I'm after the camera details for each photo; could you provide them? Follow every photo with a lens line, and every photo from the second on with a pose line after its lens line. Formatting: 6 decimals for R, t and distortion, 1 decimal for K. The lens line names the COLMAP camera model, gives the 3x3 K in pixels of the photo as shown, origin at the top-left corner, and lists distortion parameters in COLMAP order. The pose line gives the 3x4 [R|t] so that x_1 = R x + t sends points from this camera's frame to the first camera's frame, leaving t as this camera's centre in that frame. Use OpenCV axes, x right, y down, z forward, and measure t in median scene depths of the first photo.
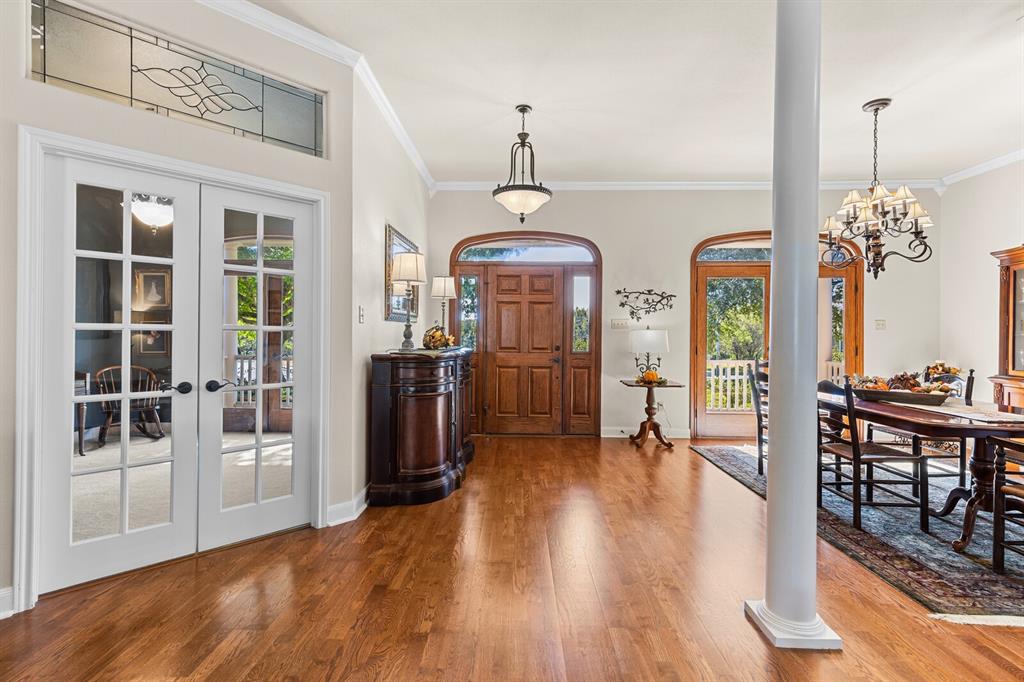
lens RADIAL K [[467.9, 0, 510.1], [0, 467.9, 333.1], [0, 0, 1]] dist [0.003843, 0.000520]
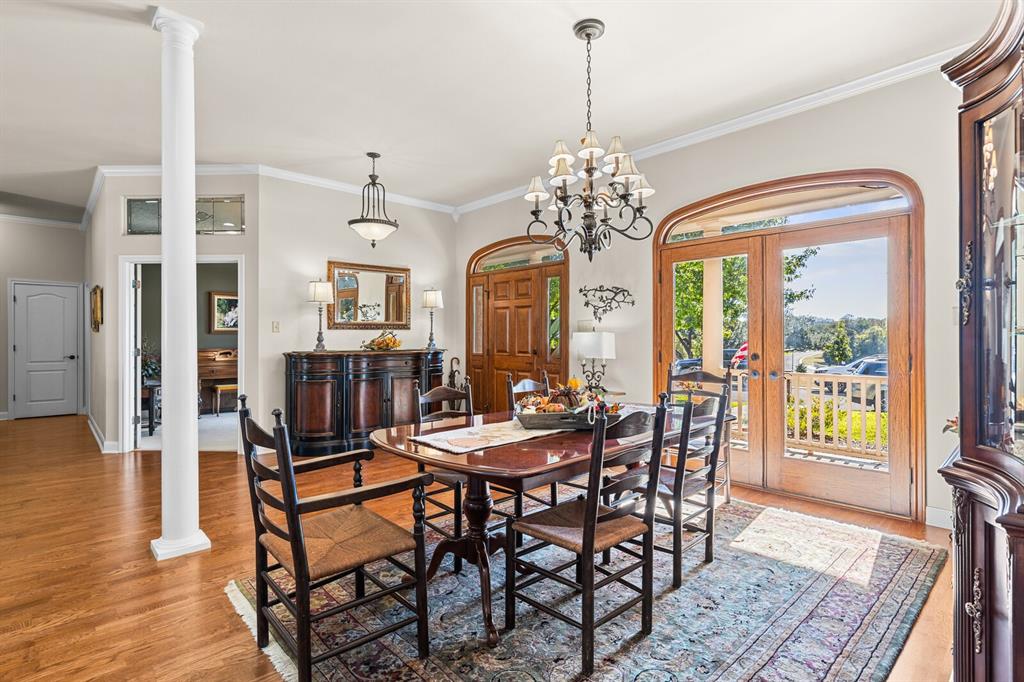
lens RADIAL K [[505.7, 0, 512.8], [0, 505.7, 343.8], [0, 0, 1]] dist [0.002866, 0.000123]
pose [[0.694758, 0.000244, -0.719244, 0.850235], [0.008248, 0.999931, 0.008307, 0.005918], [0.719197, -0.011704, 0.694708, 0.229862]]
